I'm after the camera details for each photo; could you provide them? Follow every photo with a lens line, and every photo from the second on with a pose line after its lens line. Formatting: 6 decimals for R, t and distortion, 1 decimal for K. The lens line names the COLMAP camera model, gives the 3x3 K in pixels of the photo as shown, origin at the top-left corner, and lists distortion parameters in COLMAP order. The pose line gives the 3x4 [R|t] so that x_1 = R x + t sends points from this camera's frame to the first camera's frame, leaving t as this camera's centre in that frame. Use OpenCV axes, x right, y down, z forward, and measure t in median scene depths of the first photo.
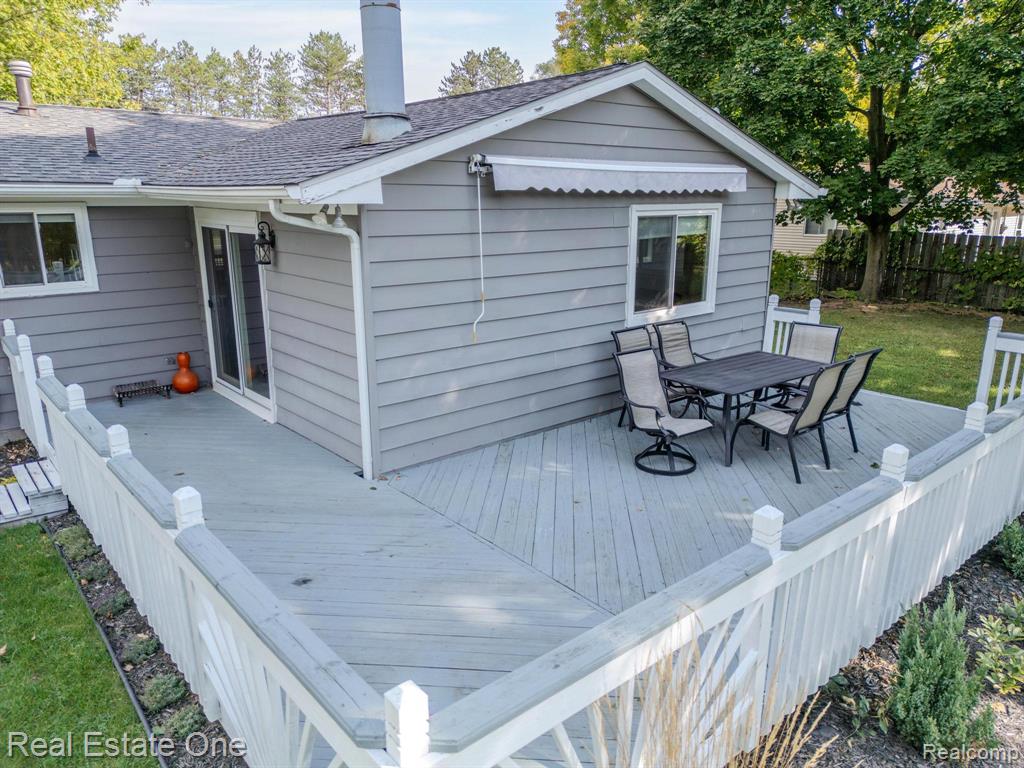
lens RADIAL K [[721.6, 0, 514.1], [0, 721.6, 387.2], [0, 0, 1]] dist [0.055407, -0.033018]
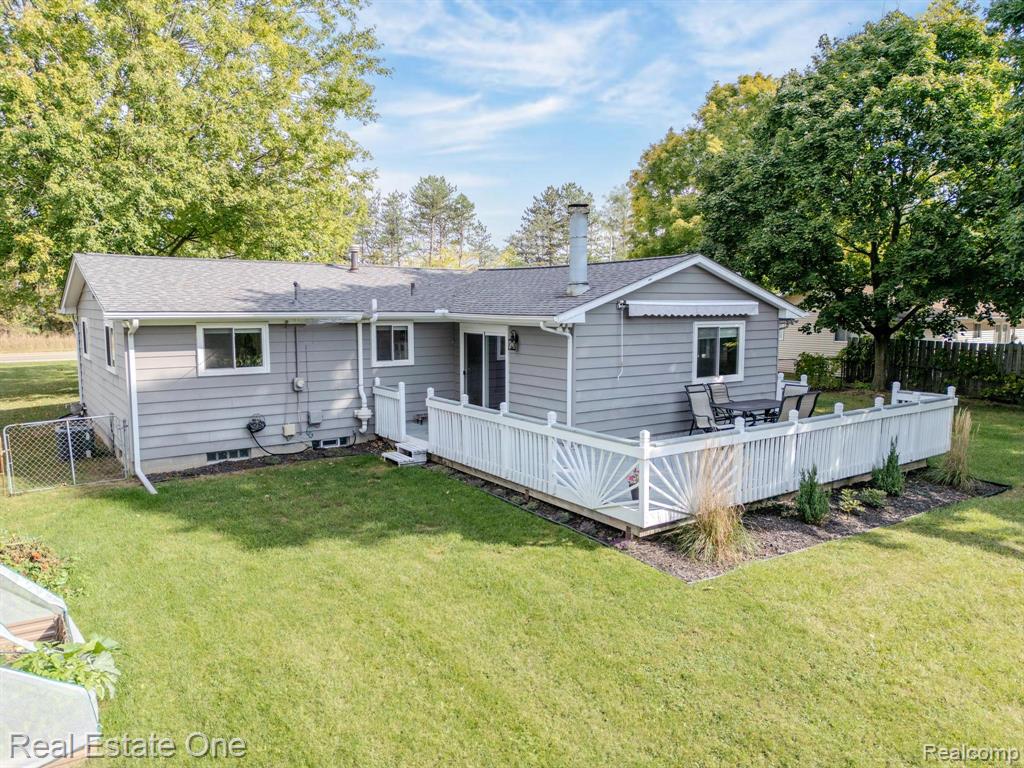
lens RADIAL K [[721.6, 0, 516.0], [0, 721.6, 380.6], [0, 0, 1]] dist [0.055407, -0.033018]
pose [[0.996525, 0.011045, -0.082554, -0.125462], [-0.023537, 0.988112, -0.151921, 0.173030], [0.079895, 0.153336, 0.984939, -0.762519]]
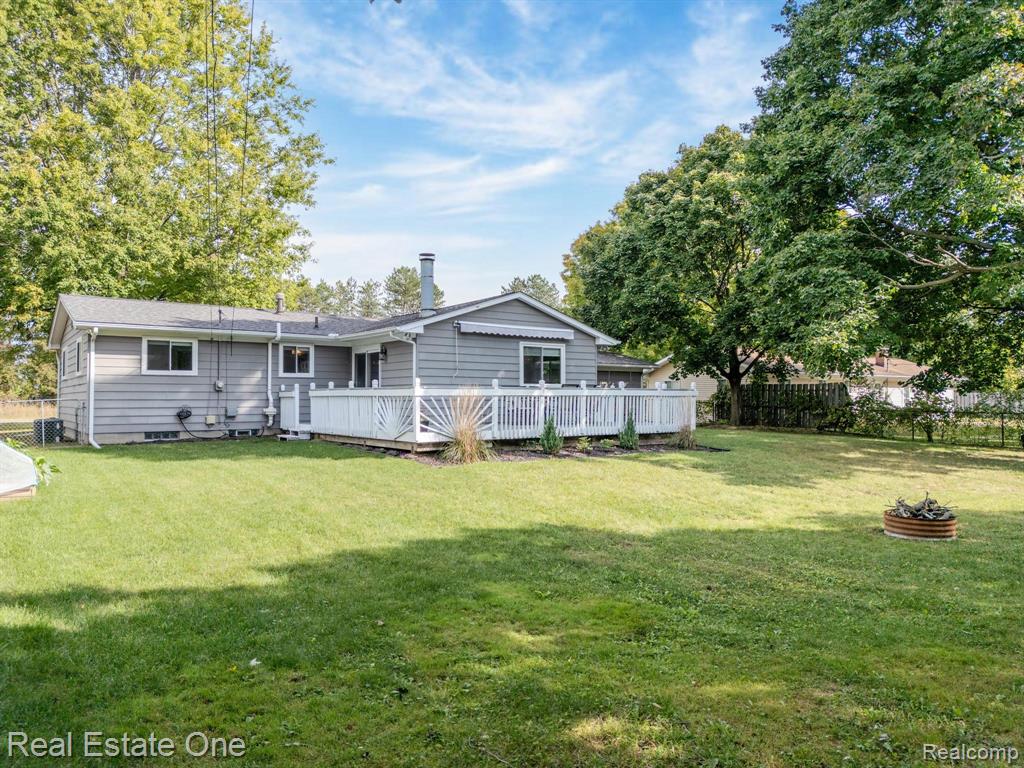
lens RADIAL K [[721.6, 0, 518.4], [0, 721.6, 383.2], [0, 0, 1]] dist [0.055407, -0.033018]
pose [[0.997176, -0.003488, -0.075025, 0.291972], [-0.017527, 0.960532, -0.277616, 0.511186], [0.073032, 0.278147, 0.957758, -1.204723]]
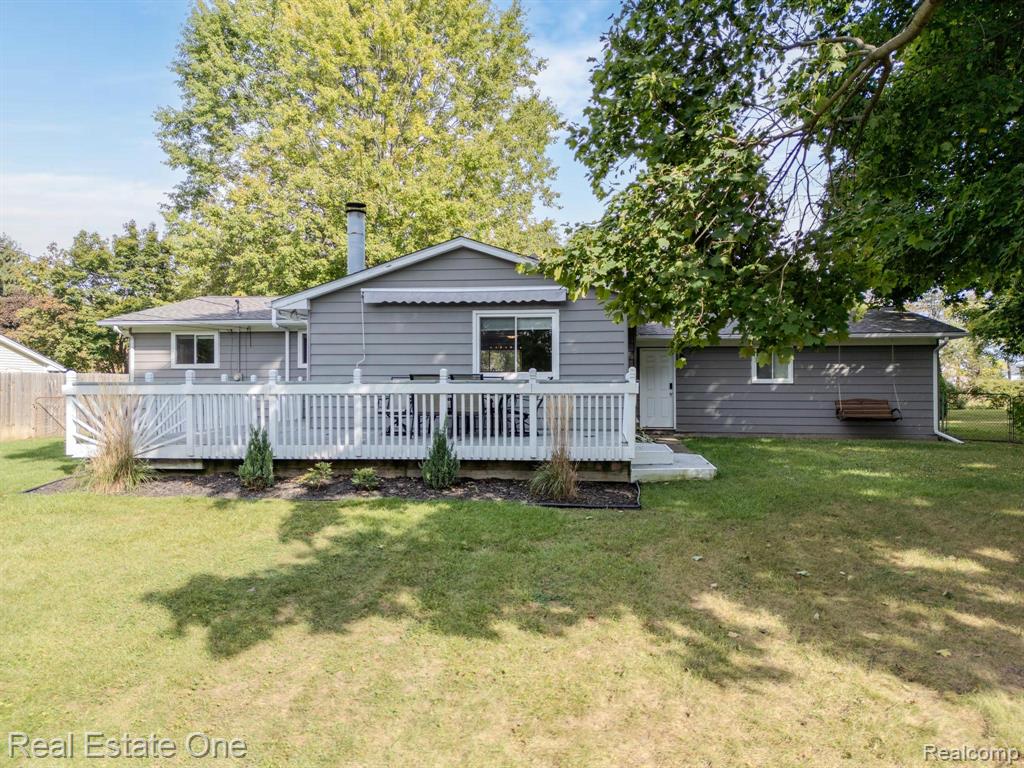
lens RADIAL K [[721.6, 0, 516.8], [0, 721.6, 381.9], [0, 0, 1]] dist [0.055407, -0.033018]
pose [[0.664411, -0.003113, -0.747361, 1.280602], [-0.192165, 0.965659, -0.174859, 0.166542], [0.722240, 0.259794, 0.640996, 0.001840]]
